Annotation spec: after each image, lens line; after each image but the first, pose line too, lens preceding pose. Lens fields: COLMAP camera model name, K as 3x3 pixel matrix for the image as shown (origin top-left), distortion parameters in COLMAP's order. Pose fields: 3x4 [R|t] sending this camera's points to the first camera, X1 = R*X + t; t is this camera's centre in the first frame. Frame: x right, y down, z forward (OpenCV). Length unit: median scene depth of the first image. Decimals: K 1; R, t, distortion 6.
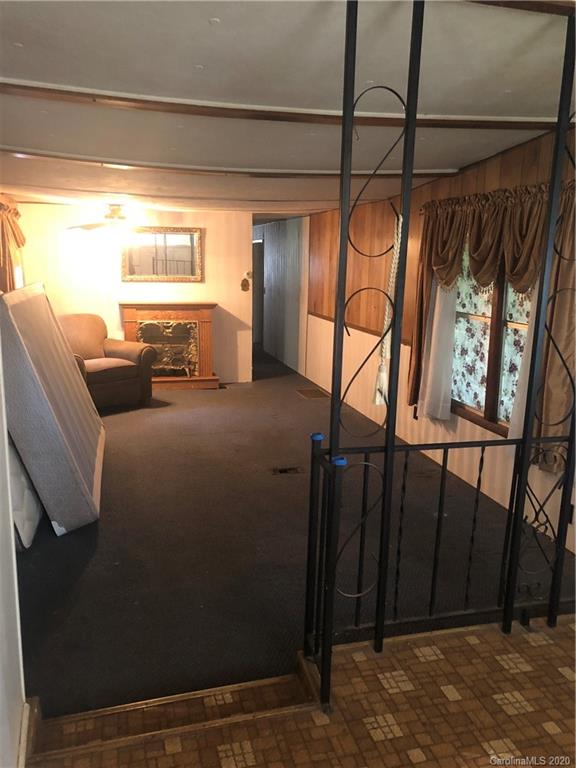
lens RADIAL K [[626.9, 0, 293.7], [0, 626.9, 389.5], [0, 0, 1]] dist [0.004504, -0.008002]
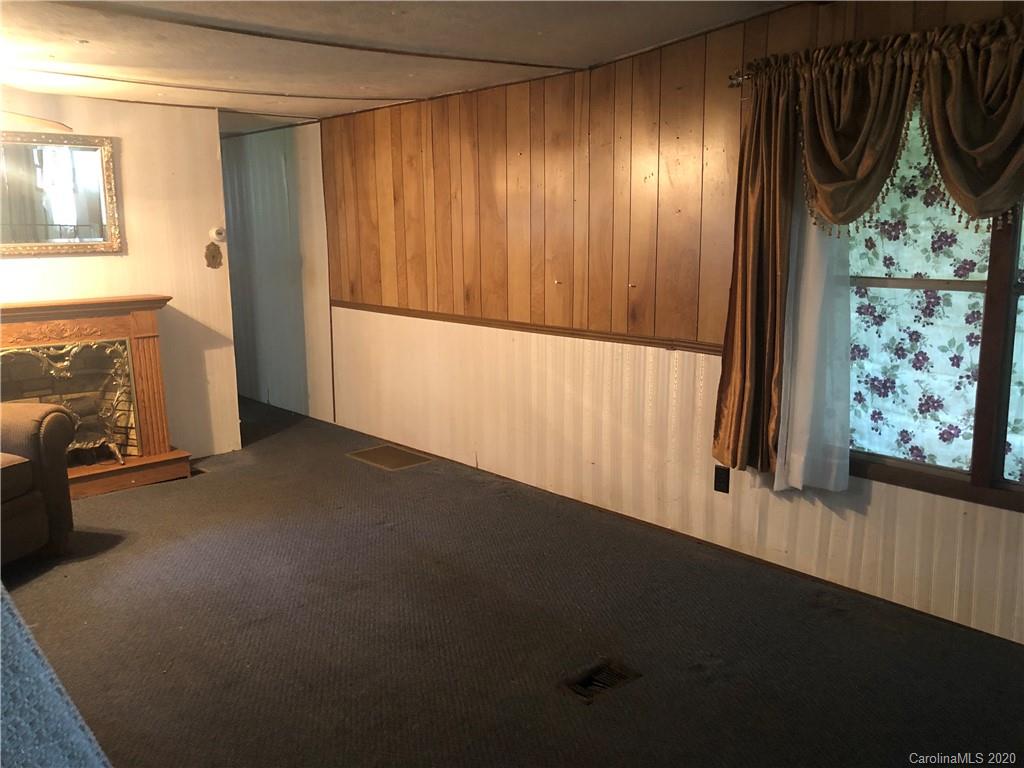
lens RADIAL K [[835.8, 0, 503.9], [0, 835.8, 375.7], [0, 0, 1]] dist [0.004504, -0.008002]
pose [[0.888904, -0.108019, 0.445175, -0.185168], [0.119864, 0.992789, 0.001558, -0.049730], [-0.442133, 0.051976, 0.895442, 0.334925]]
